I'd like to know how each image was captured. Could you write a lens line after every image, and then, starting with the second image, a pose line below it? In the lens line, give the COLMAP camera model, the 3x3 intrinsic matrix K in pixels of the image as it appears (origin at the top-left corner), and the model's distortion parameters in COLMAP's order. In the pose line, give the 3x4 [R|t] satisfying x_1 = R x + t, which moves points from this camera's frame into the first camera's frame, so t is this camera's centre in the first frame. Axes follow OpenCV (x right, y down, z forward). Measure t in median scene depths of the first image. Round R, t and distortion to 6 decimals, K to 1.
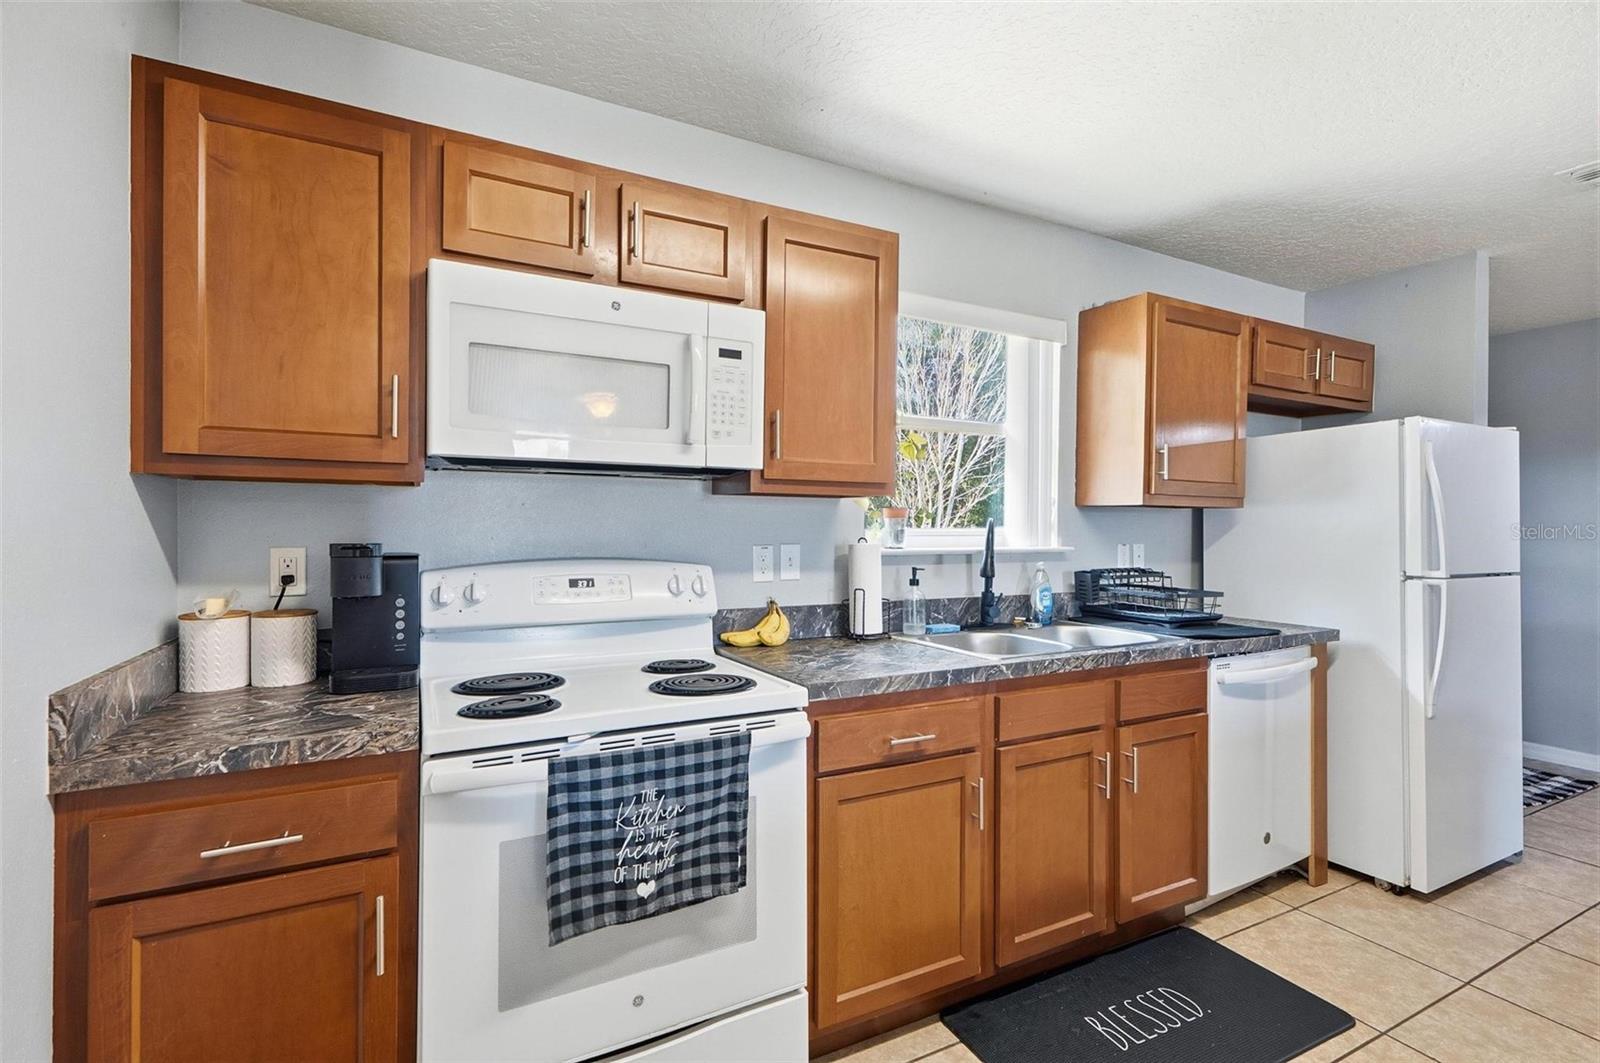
lens RADIAL K [[734.0, 0, 803.9], [0, 734.0, 528.2], [0, 0, 1]] dist [0.000544, -0.000698]
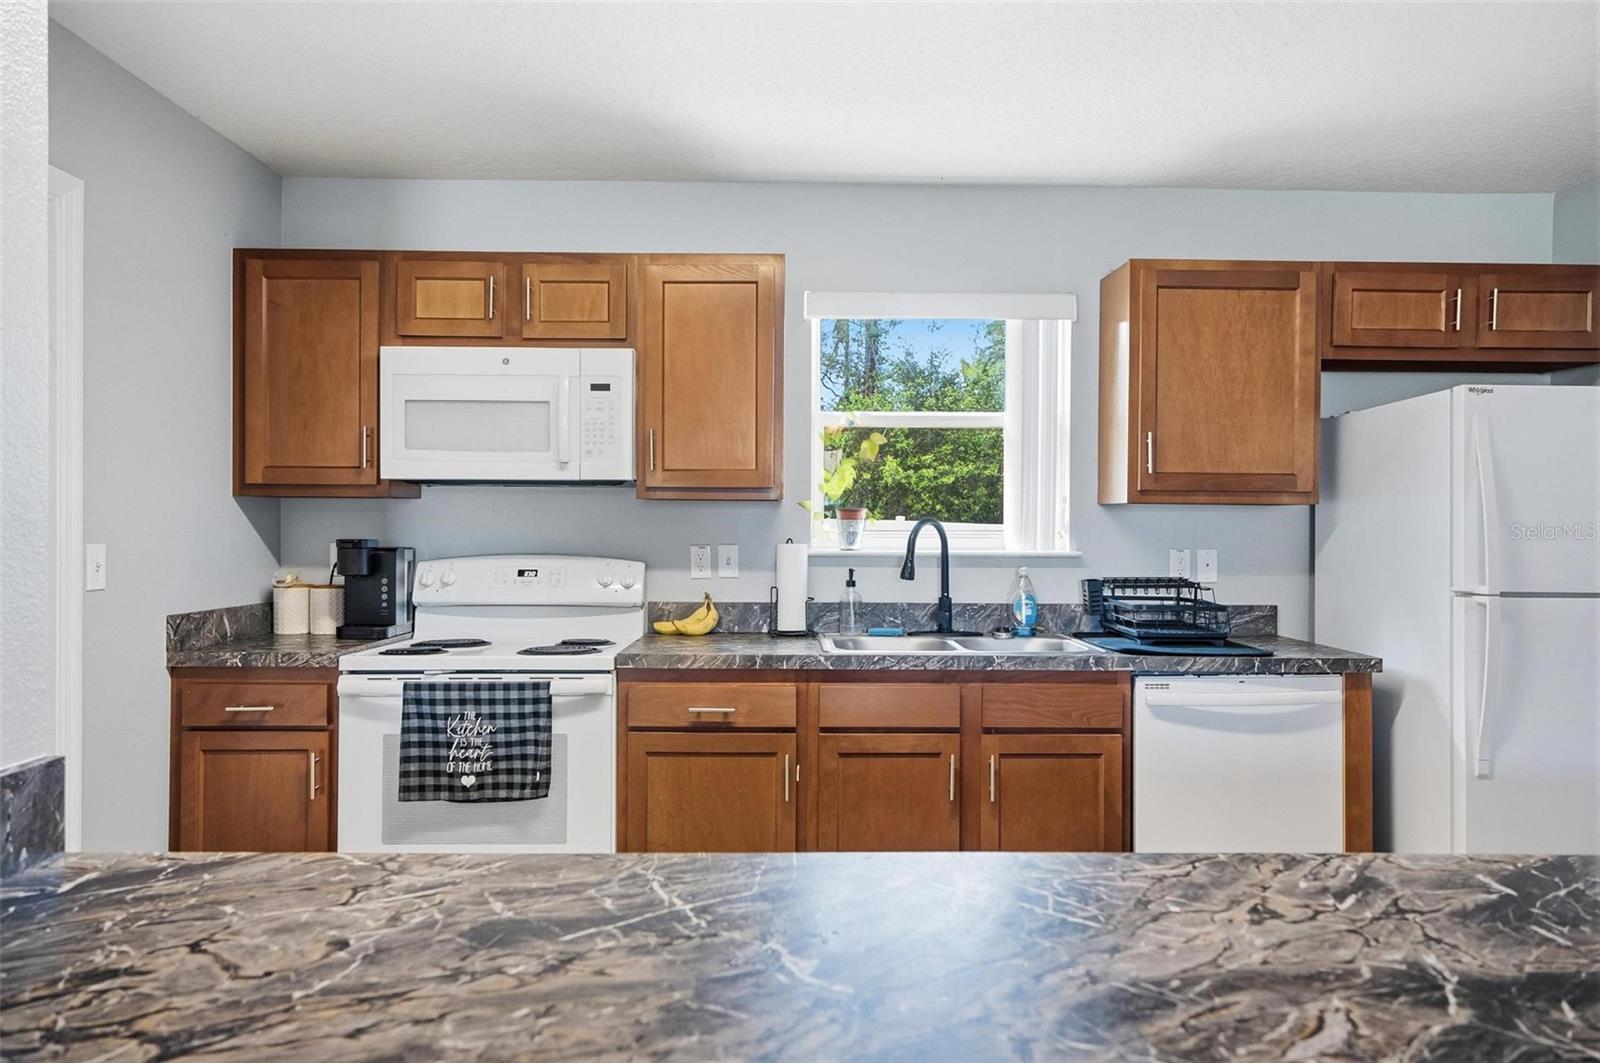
lens RADIAL K [[1023.5, 0, 804.4], [0, 1023.5, 529.9], [0, 0, 1]] dist [-0.003974, 0.002795]
pose [[0.893230, -0.000351, -0.449600, 1.059516], [-0.001191, 0.999994, -0.003148, 0.006776], [0.449598, 0.003348, 0.893225, -0.407990]]
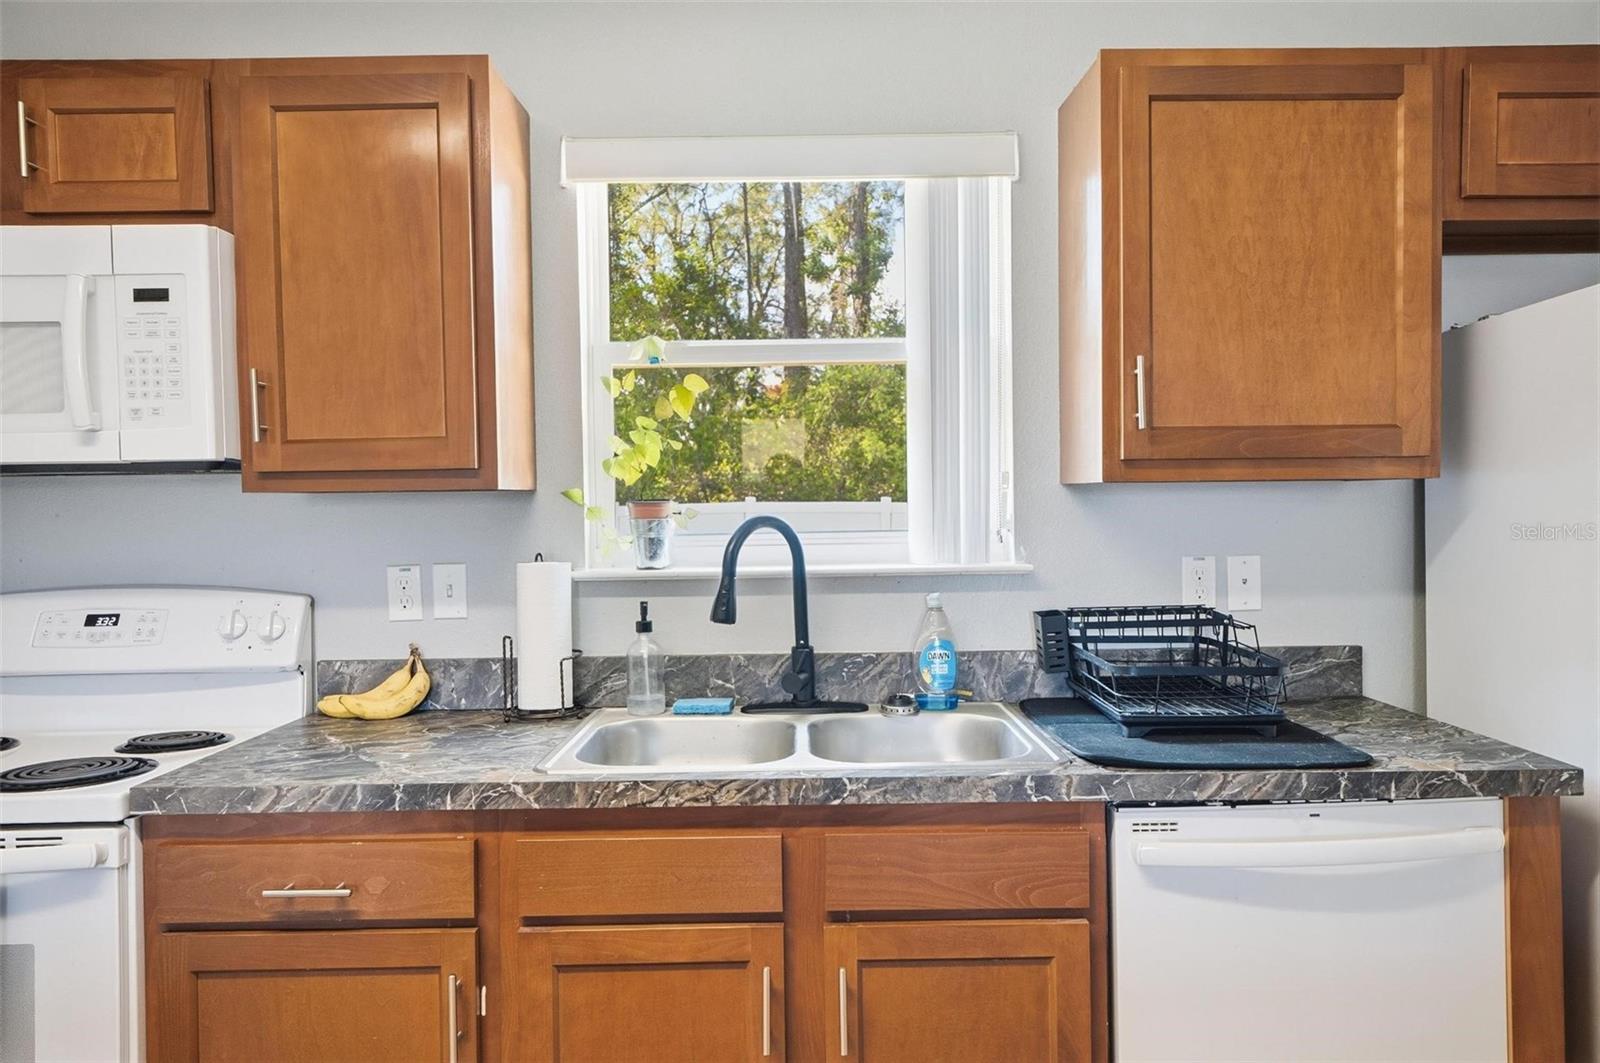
lens RADIAL K [[1079.1, 0, 799.8], [0, 1079.1, 530.9], [0, 0, 1]] dist [0.000044, -0.001329]
pose [[0.888538, -0.010011, -0.458693, 0.978002], [0.018833, 0.999715, 0.014663, -0.021893], [0.458416, -0.021667, 0.888474, 0.409389]]
